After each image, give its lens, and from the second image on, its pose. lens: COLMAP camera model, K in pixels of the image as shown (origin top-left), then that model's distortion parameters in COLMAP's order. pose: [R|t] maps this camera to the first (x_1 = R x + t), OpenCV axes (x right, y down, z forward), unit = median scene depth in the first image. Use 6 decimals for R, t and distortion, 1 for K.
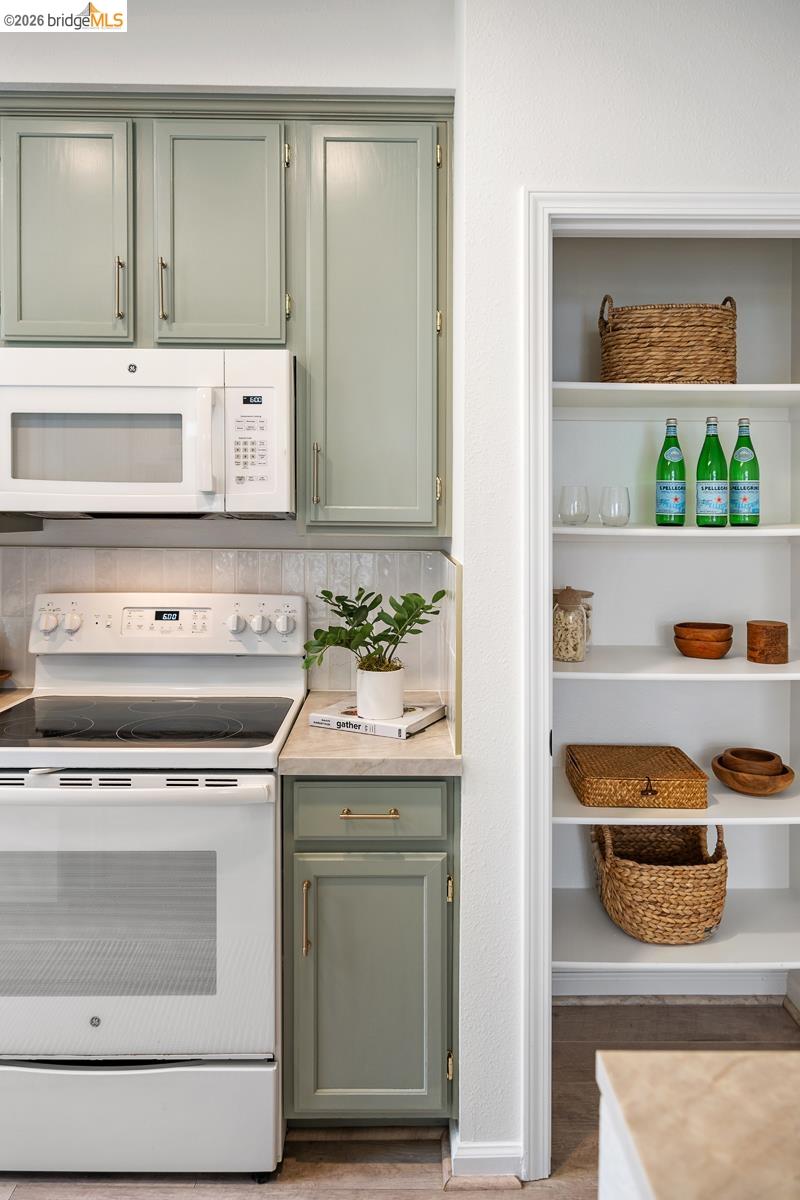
lens RADIAL K [[829.9, 0, 548.2], [0, 829.9, 549.2], [0, 0, 1]] dist [-0.020517, 0.001585]
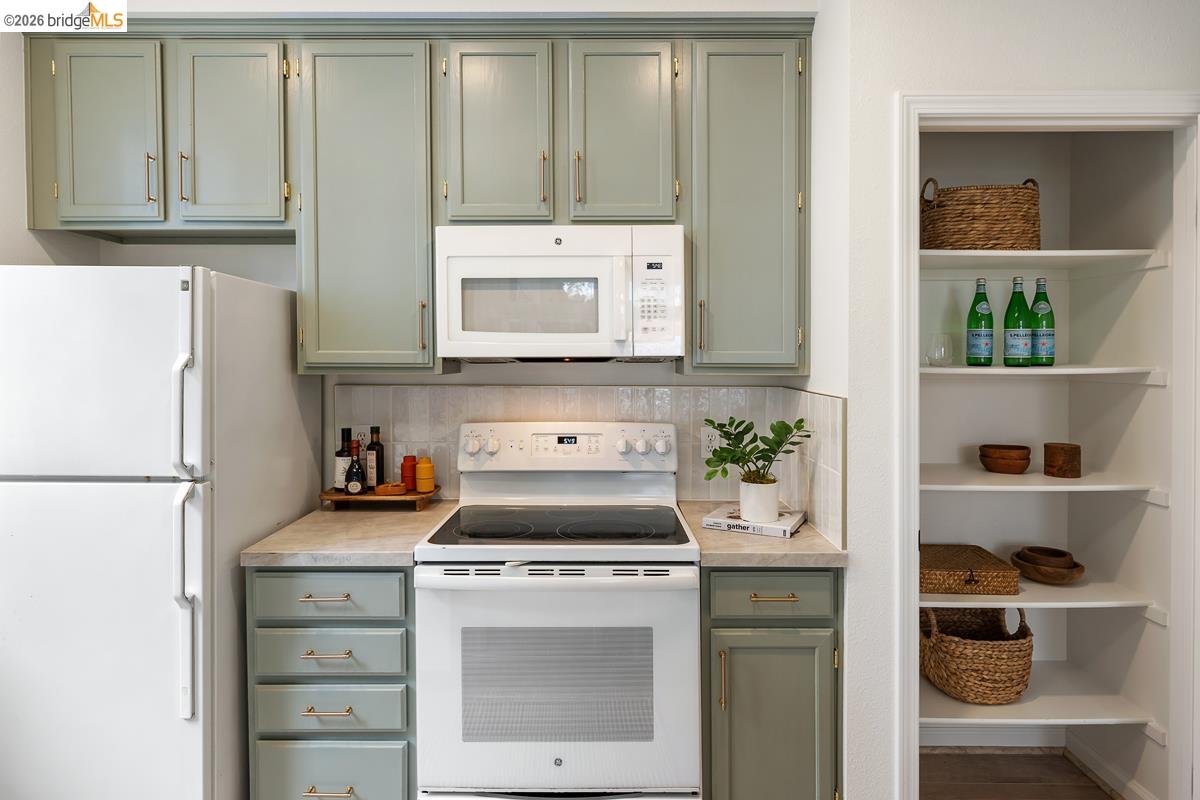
lens RADIAL K [[703.4, 0, 607.5], [0, 703.4, 397.6], [0, 0, 1]] dist [-0.020351, 0.002384]
pose [[0.999459, -0.003704, -0.032671, -0.386450], [0.004192, 0.999881, 0.014879, 0.000868], [0.032612, -0.015008, 0.999355, -0.056442]]
